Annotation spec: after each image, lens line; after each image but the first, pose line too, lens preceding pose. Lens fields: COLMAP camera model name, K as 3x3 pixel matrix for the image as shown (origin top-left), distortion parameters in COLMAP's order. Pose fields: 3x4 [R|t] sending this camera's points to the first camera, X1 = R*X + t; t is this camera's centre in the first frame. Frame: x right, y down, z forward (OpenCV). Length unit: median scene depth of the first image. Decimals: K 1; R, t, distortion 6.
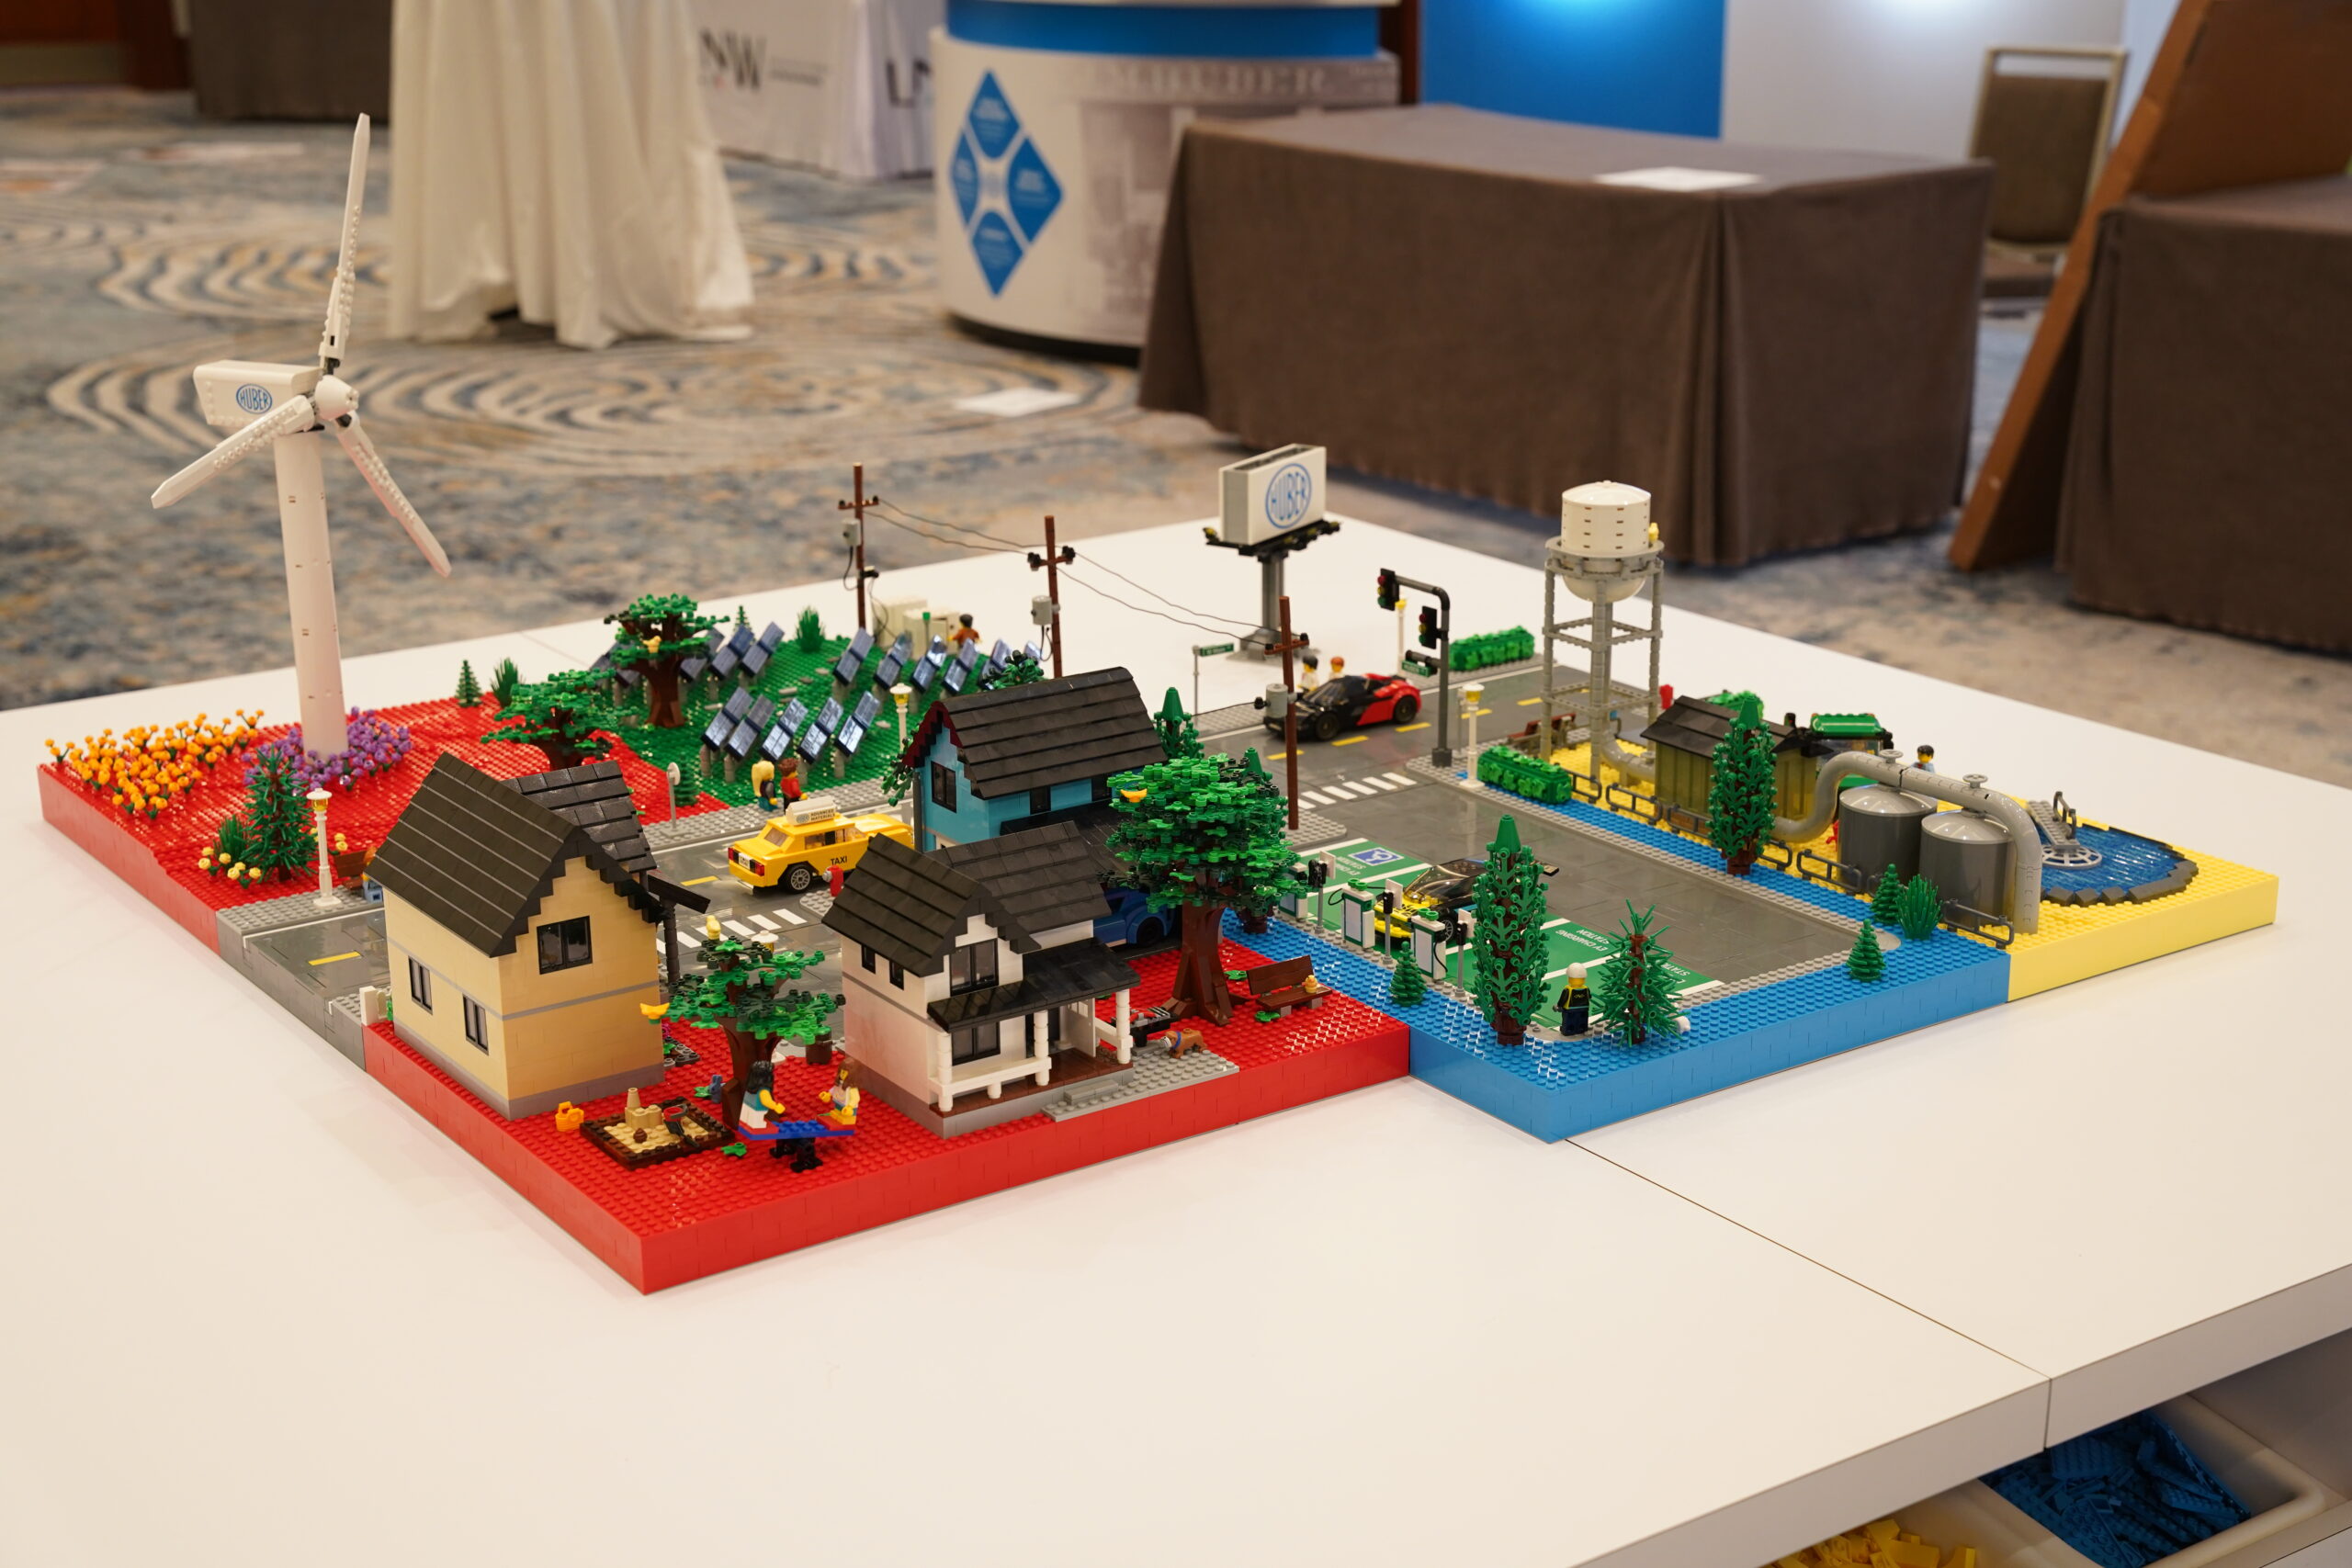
lens RADIAL K [[3203.3, 0, 1167.5], [0, 3203.3, 772.3], [0, 0, 1]] dist [0.256677, 0.000000]
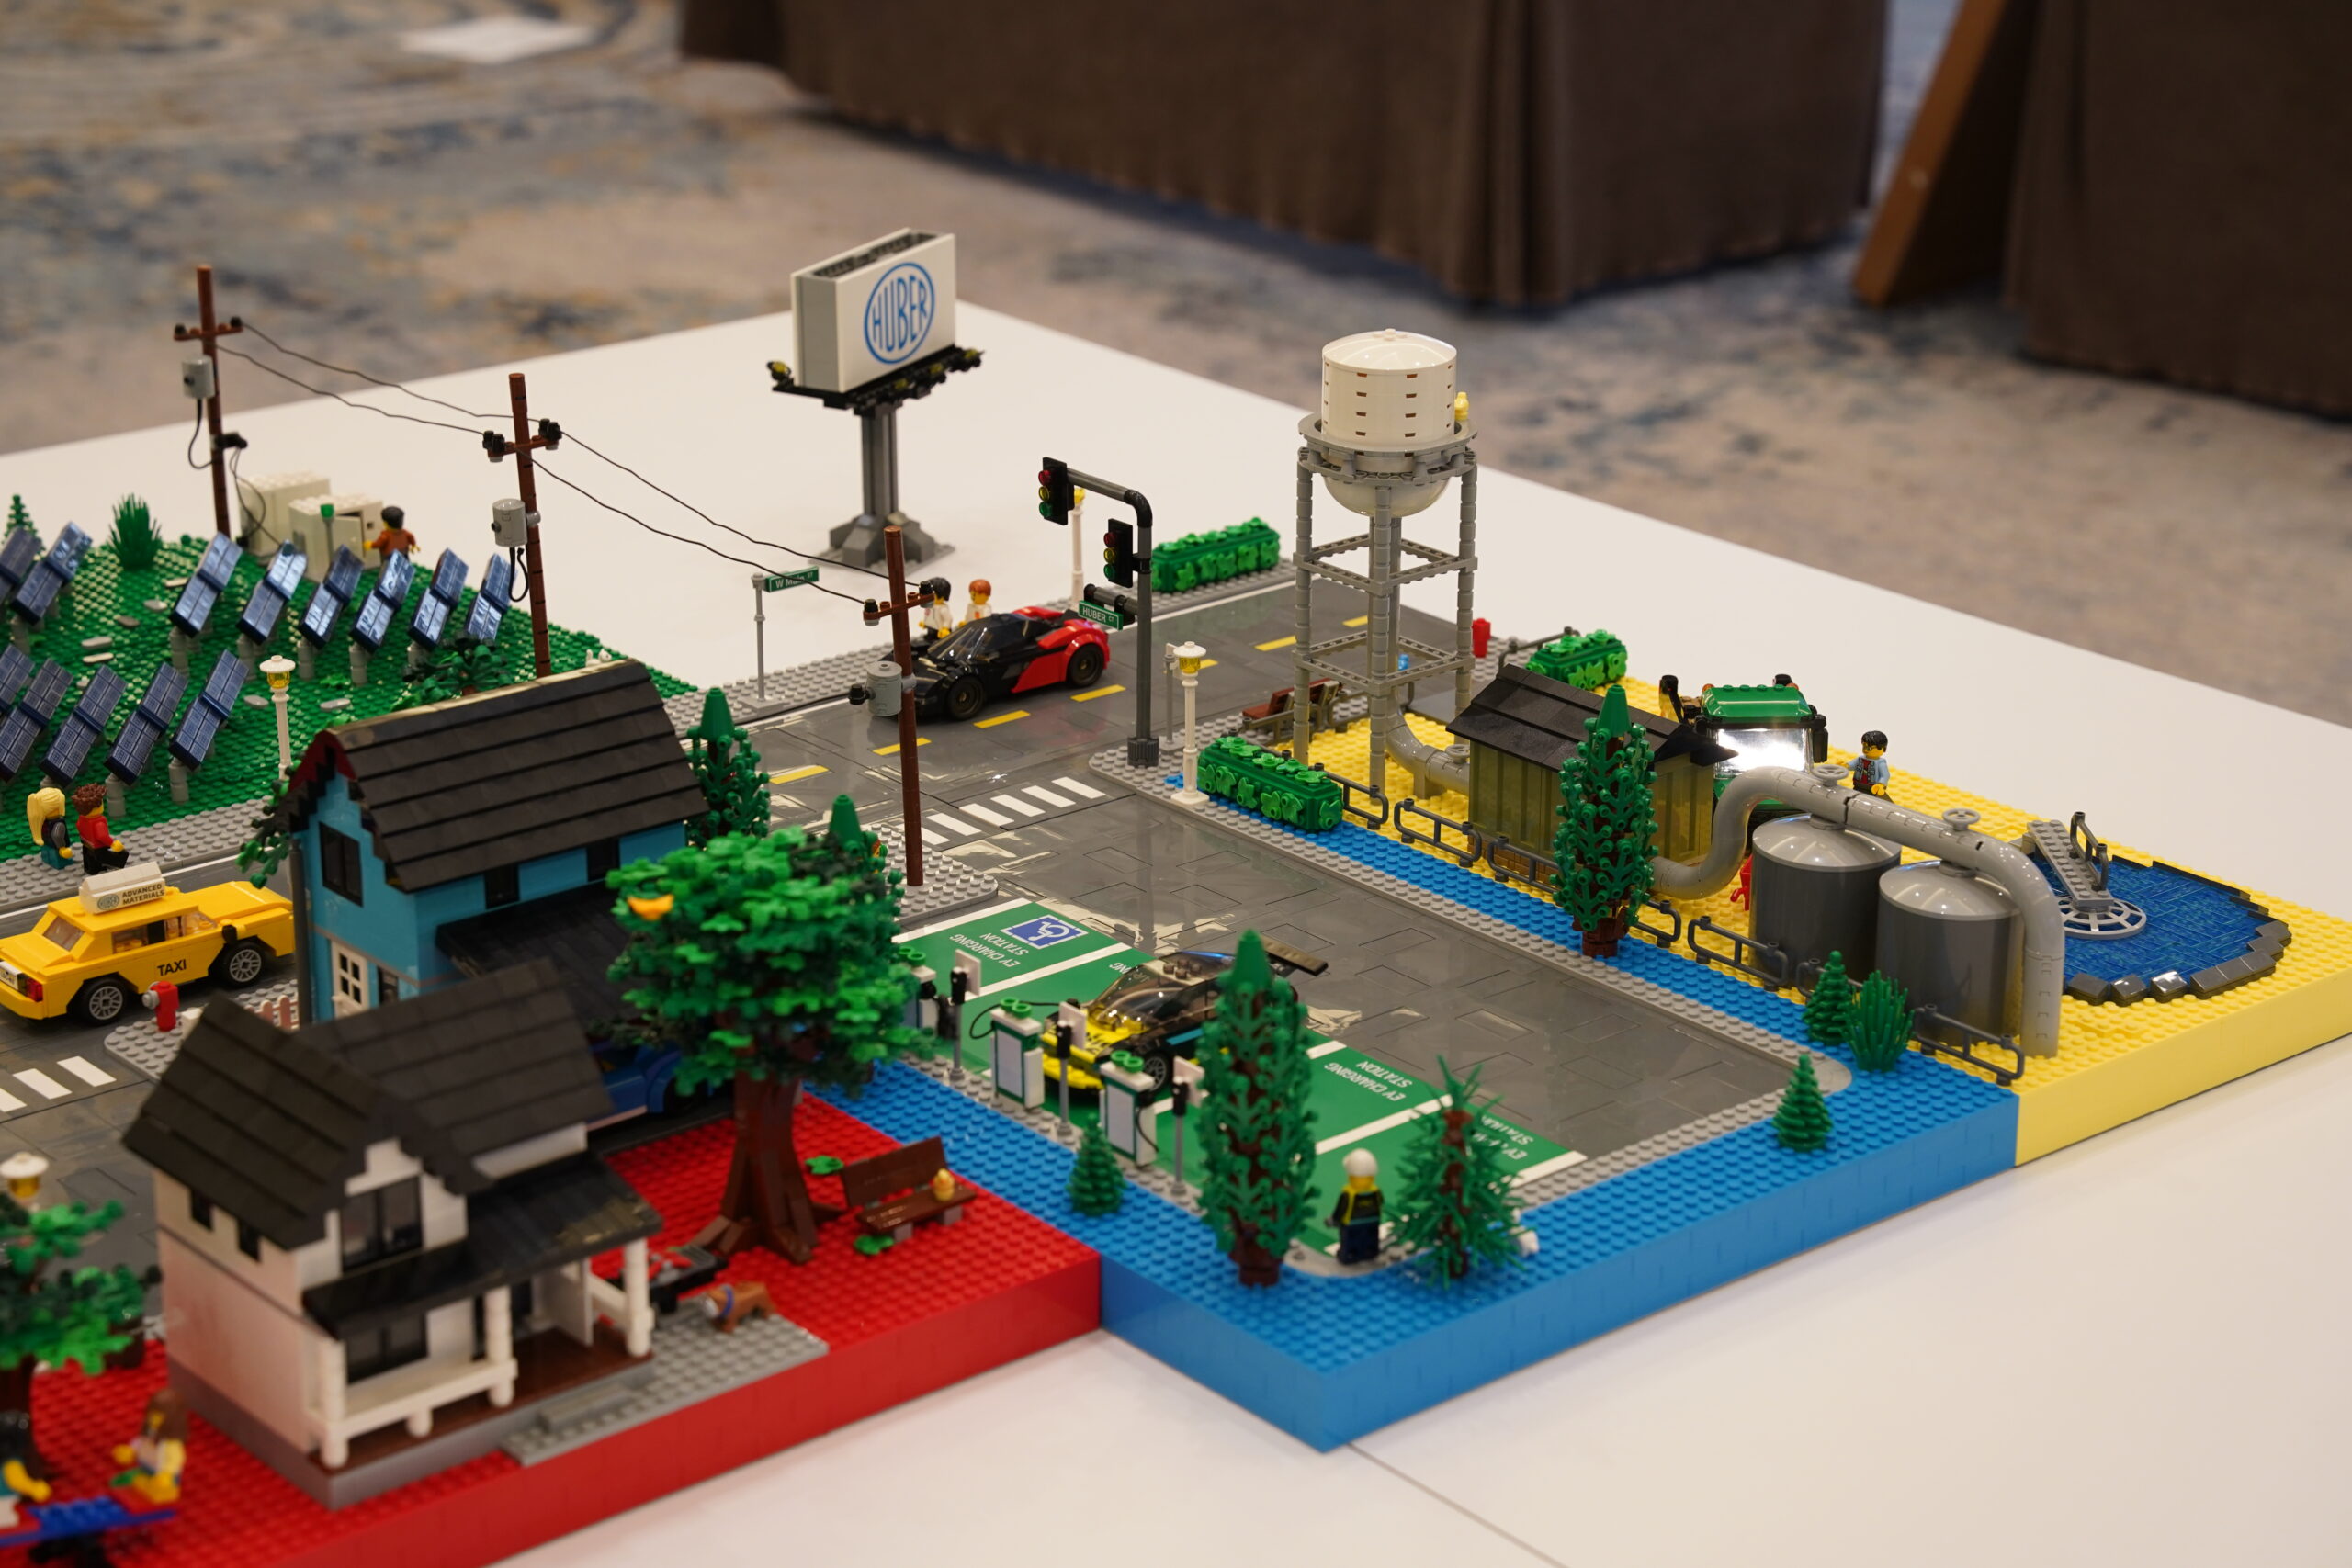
lens RADIAL K [[4454.5, 0, 1160.8], [0, 4454.5, 785.8], [0, 0, 1]] dist [0.444200, 0.000000]
pose [[0.995751, -0.020634, 0.089744, 0.008363], [0.014994, 0.997896, 0.063070, -0.055248], [-0.090857, -0.061457, 0.993966, 0.107616]]
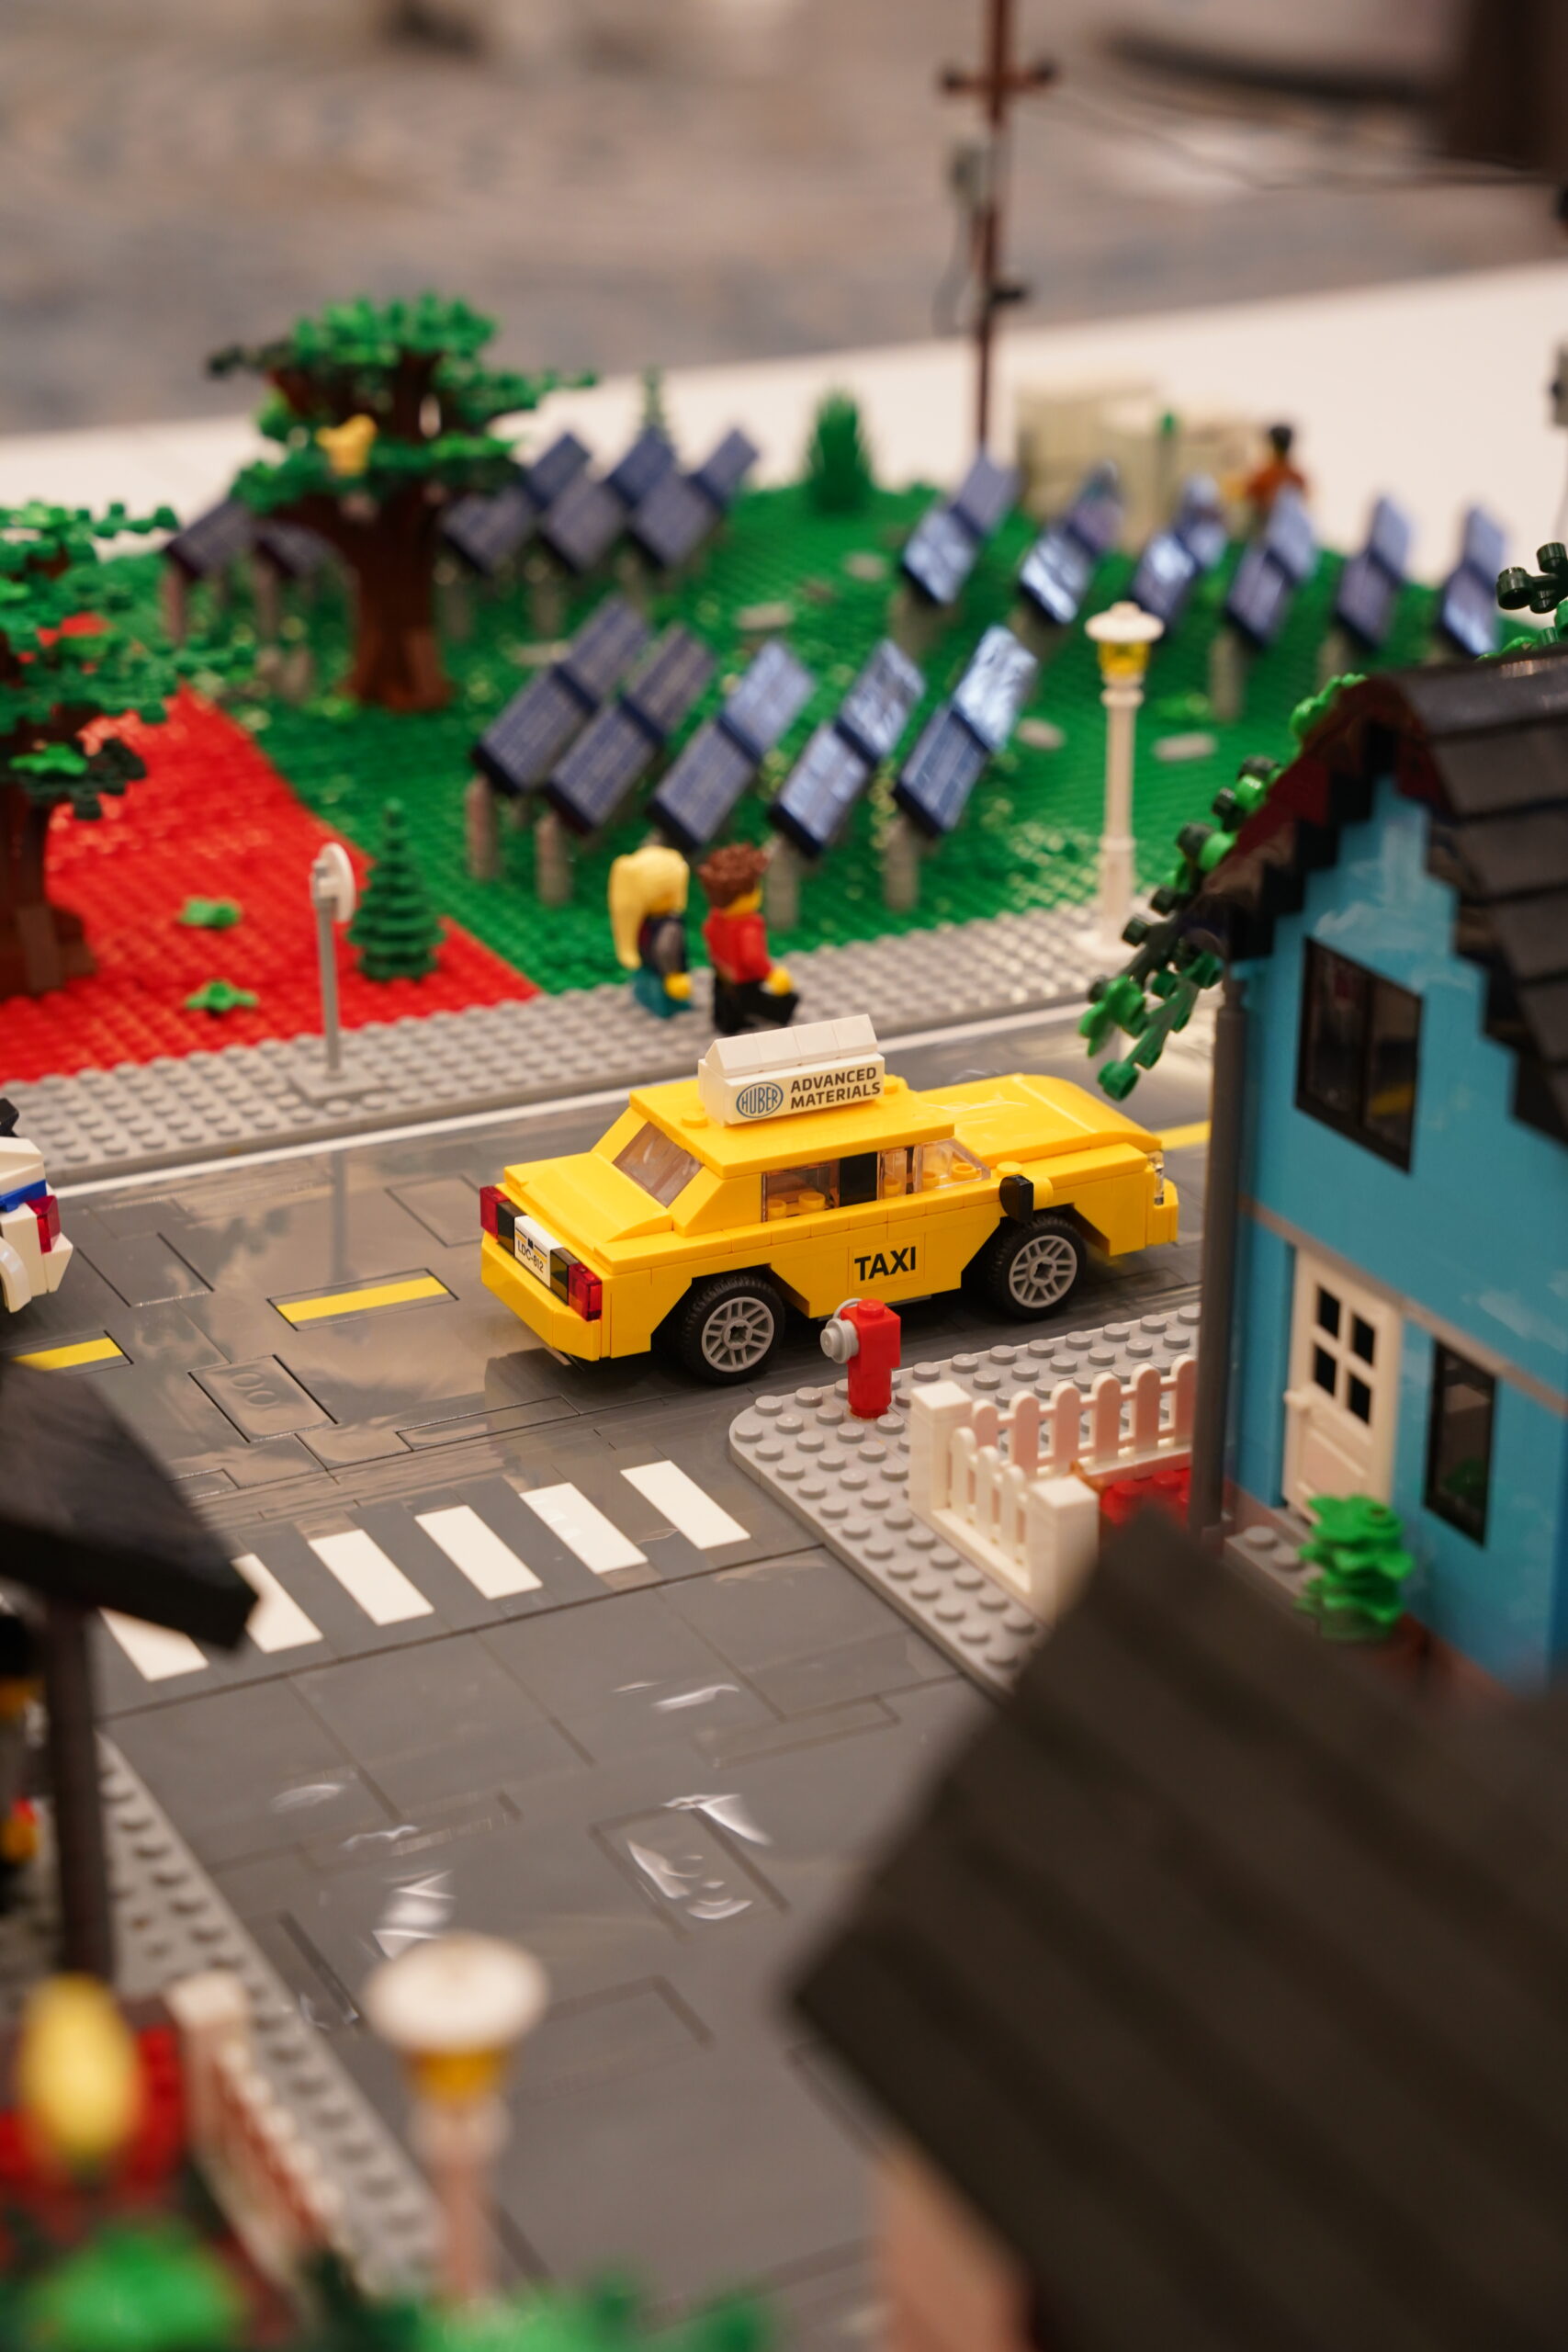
lens RADIAL K [[4007.3, 0, 799.7], [0, 4007.3, 1176.2], [0, 0, 1]] dist [0.340617, 0.000000]
pose [[0.991189, 0.064513, -0.115685, -0.066255], [-0.052274, 0.993004, 0.105876, -0.013278], [0.121706, -0.098896, 0.987627, 0.623243]]
